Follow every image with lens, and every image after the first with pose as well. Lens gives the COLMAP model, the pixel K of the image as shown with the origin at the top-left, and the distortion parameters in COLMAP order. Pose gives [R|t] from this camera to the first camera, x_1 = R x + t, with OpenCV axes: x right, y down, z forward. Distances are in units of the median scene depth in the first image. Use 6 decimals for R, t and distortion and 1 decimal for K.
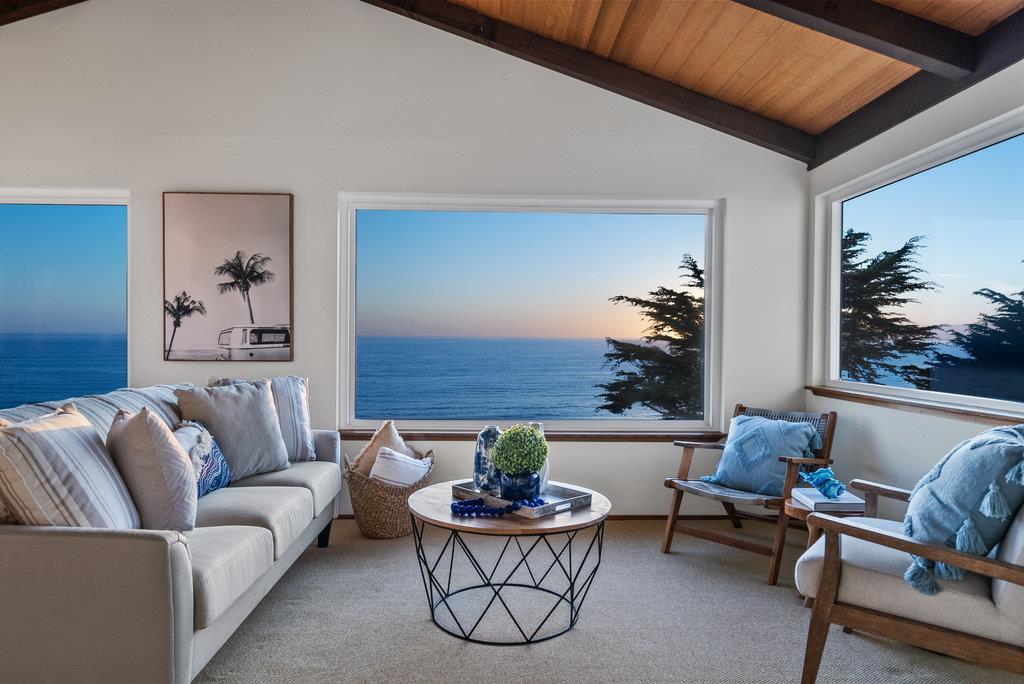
lens RADIAL K [[692.6, 0, 501.2], [0, 692.6, 343.5], [0, 0, 1]] dist [-0.001399, 0.000654]
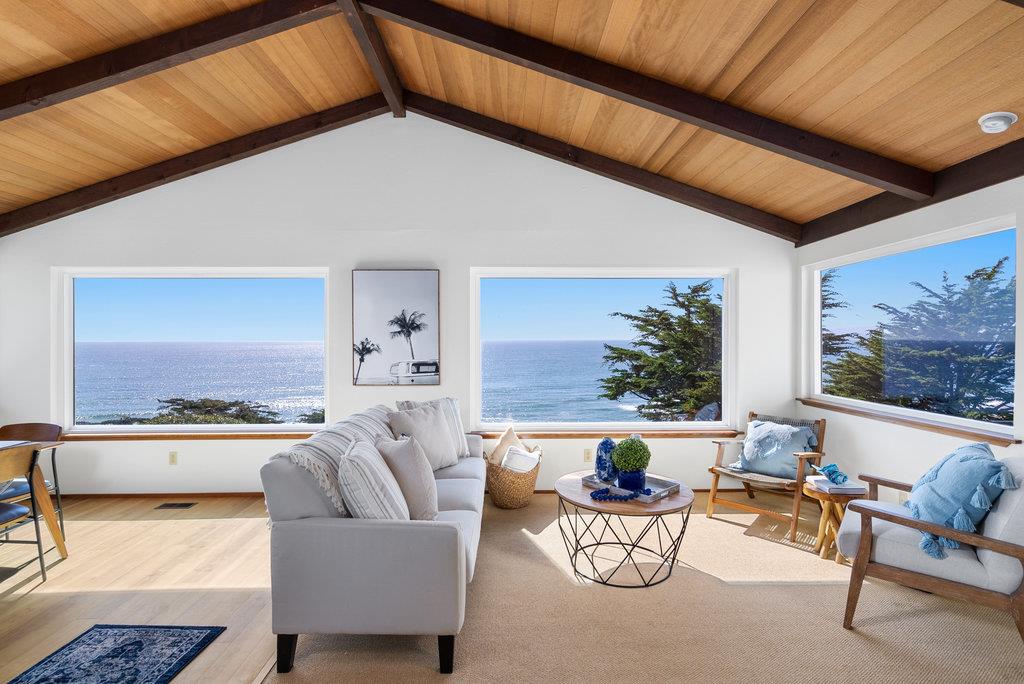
lens RADIAL K [[509.0, 0, 512.0], [0, 509.0, 342.0], [0, 0, 1]] dist [-0.002594, 0.001735]
pose [[0.999837, -0.011281, -0.014064, -0.138764], [0.011152, 0.999895, -0.009215, -0.053492], [0.014166, 0.009057, 0.999859, -0.065834]]
